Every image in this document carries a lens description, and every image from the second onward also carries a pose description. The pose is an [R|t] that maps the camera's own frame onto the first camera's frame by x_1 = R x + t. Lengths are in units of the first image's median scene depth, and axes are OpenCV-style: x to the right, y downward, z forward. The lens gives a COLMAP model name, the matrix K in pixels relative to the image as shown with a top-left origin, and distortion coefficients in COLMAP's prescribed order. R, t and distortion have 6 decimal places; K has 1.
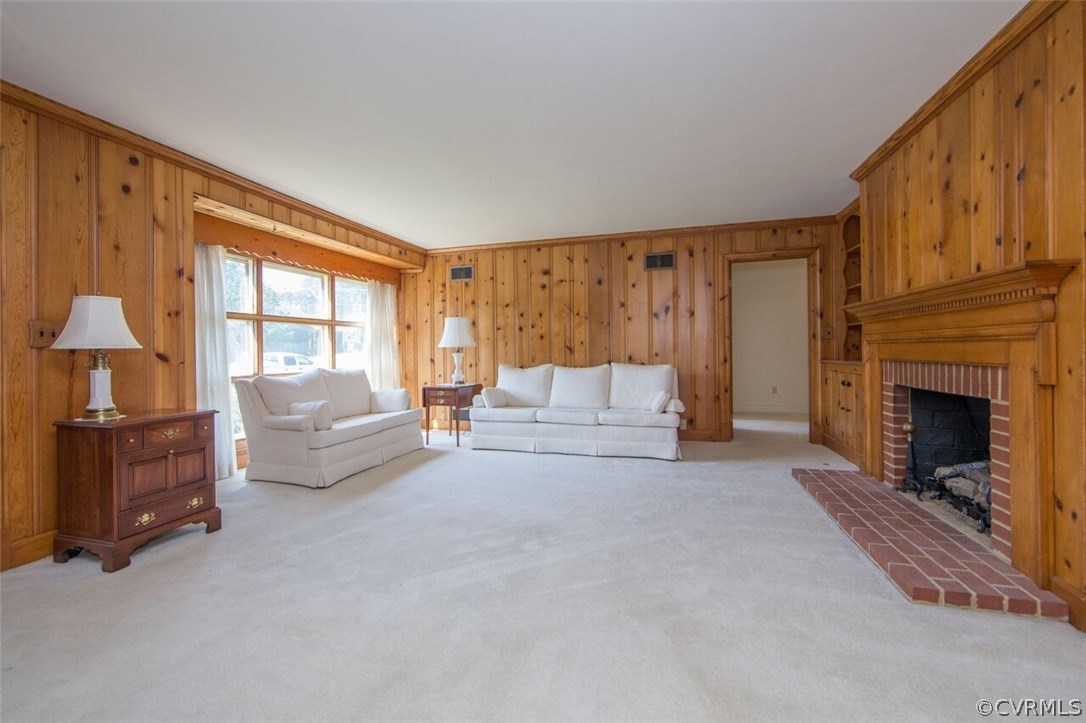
lens RADIAL K [[445.1, 0, 537.6], [0, 445.1, 351.6], [0, 0, 1]] dist [-0.001136, 0.000419]
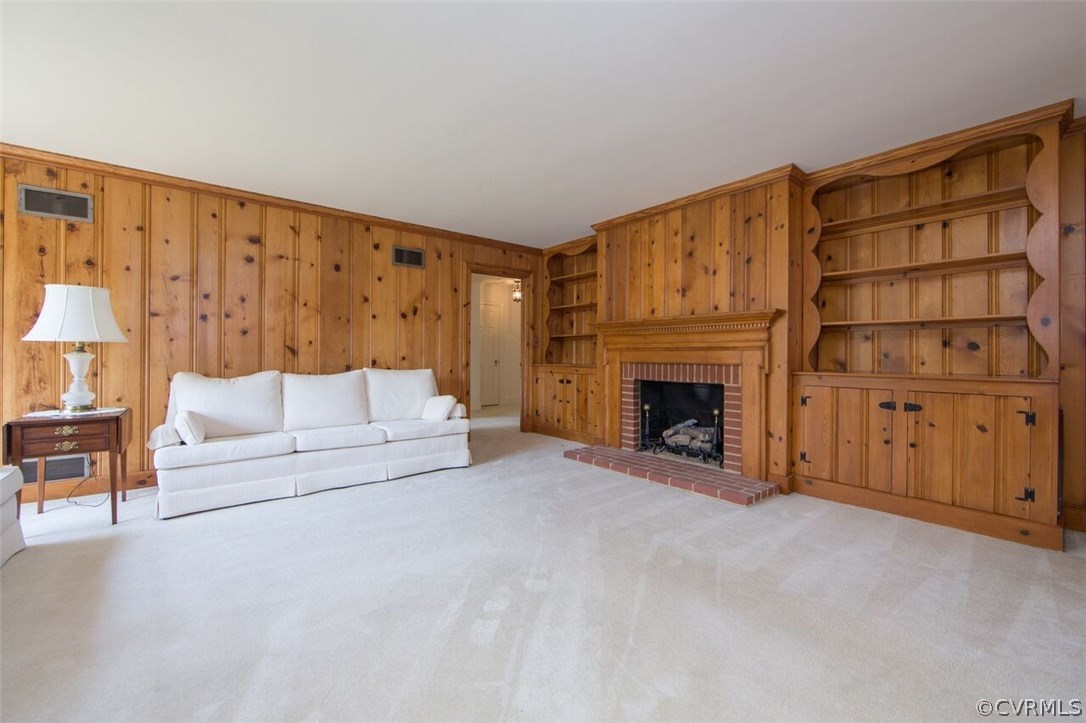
lens RADIAL K [[444.6, 0, 556.6], [0, 444.6, 353.6], [0, 0, 1]] dist [-0.002122, 0.000145]
pose [[0.550260, 0.015871, 0.834843, -0.361801], [-0.007456, 0.999873, -0.014094, 0.008250], [-0.834960, 0.001530, 0.550308, 0.266196]]
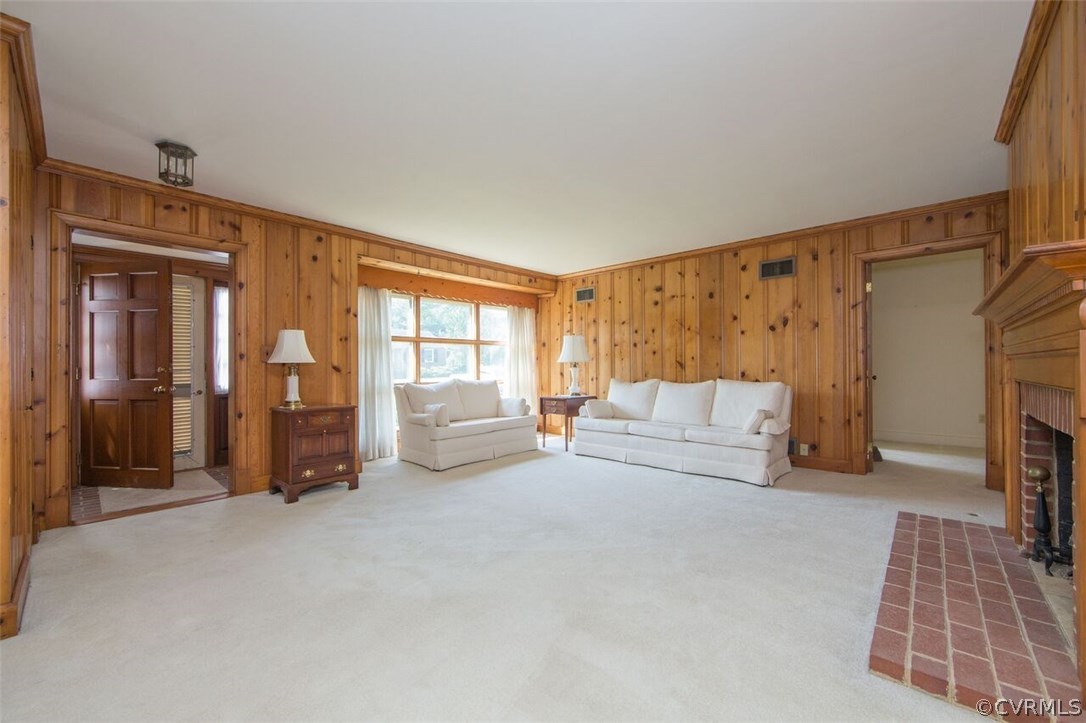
lens RADIAL K [[426.7, 0, 545.9], [0, 426.7, 366.7], [0, 0, 1]] dist [-0.000742, 0.000478]
pose [[0.904100, 0.007287, -0.427259, 0.247392], [-0.006656, 0.999973, 0.002971, -0.001685], [0.427270, 0.000158, 0.904124, 0.008519]]
